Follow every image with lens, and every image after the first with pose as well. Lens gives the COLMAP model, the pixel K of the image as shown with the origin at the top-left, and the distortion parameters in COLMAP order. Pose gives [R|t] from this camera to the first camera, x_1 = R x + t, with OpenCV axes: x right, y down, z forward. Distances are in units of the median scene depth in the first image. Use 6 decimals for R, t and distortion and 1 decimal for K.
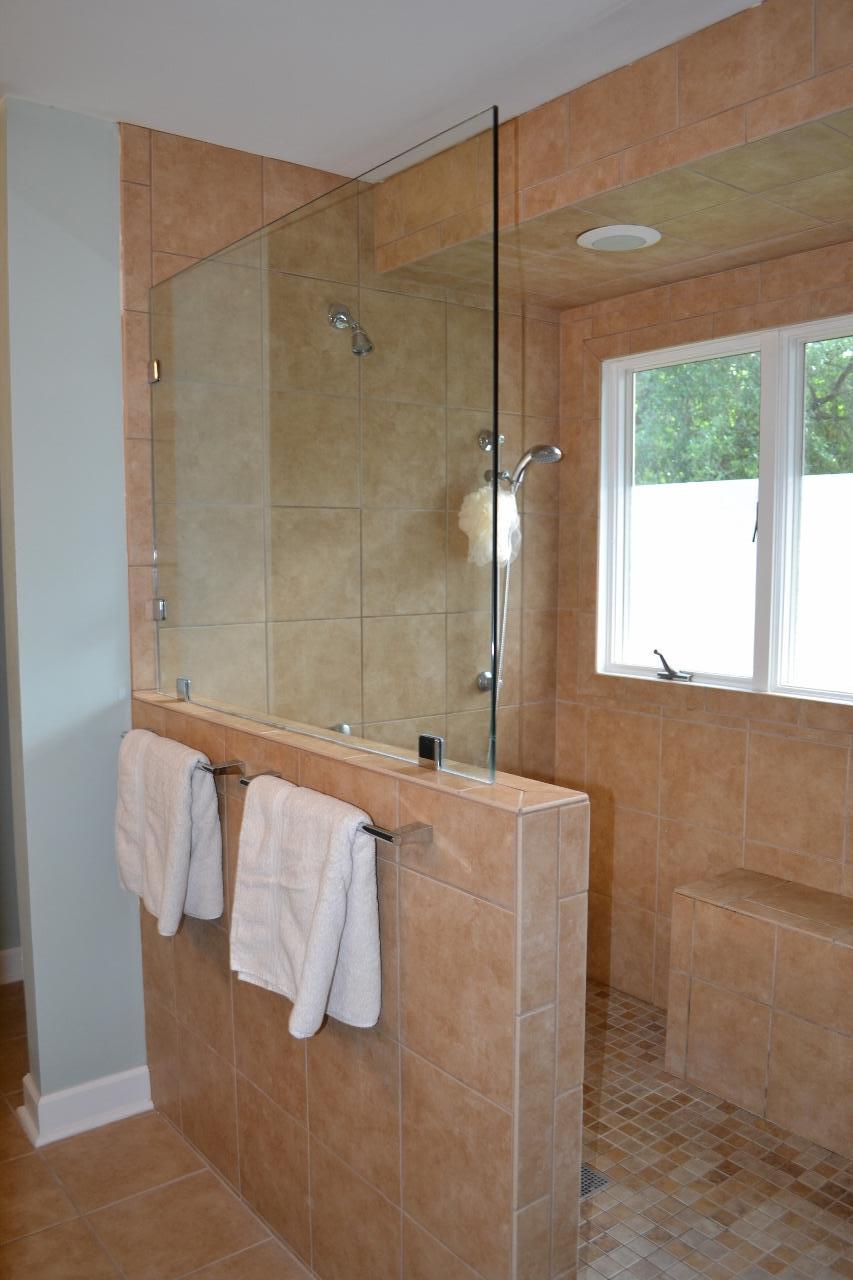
lens RADIAL K [[1028.4, 0, 426.5], [0, 1028.4, 640.0], [0, 0, 1]] dist [-0.031598, -0.000960]
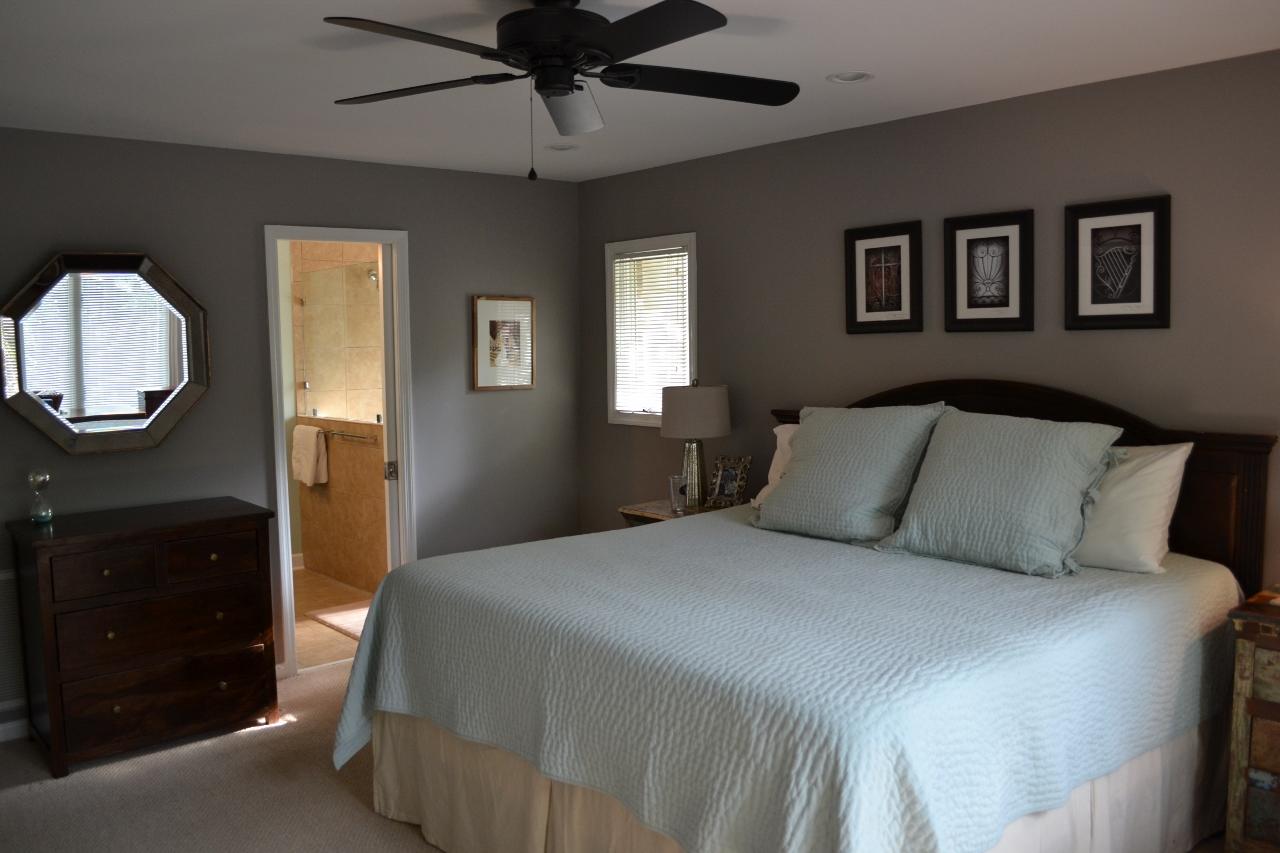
lens RADIAL K [[1028.4, 0, 640.0], [0, 1028.4, 426.5], [0, 0, 1]] dist [-0.031598, -0.000960]
pose [[0.998225, -0.015178, 0.057588, 0.462874], [0.015018, 0.999882, 0.003220, 0.082283], [-0.057630, -0.002349, 0.998335, -1.756241]]
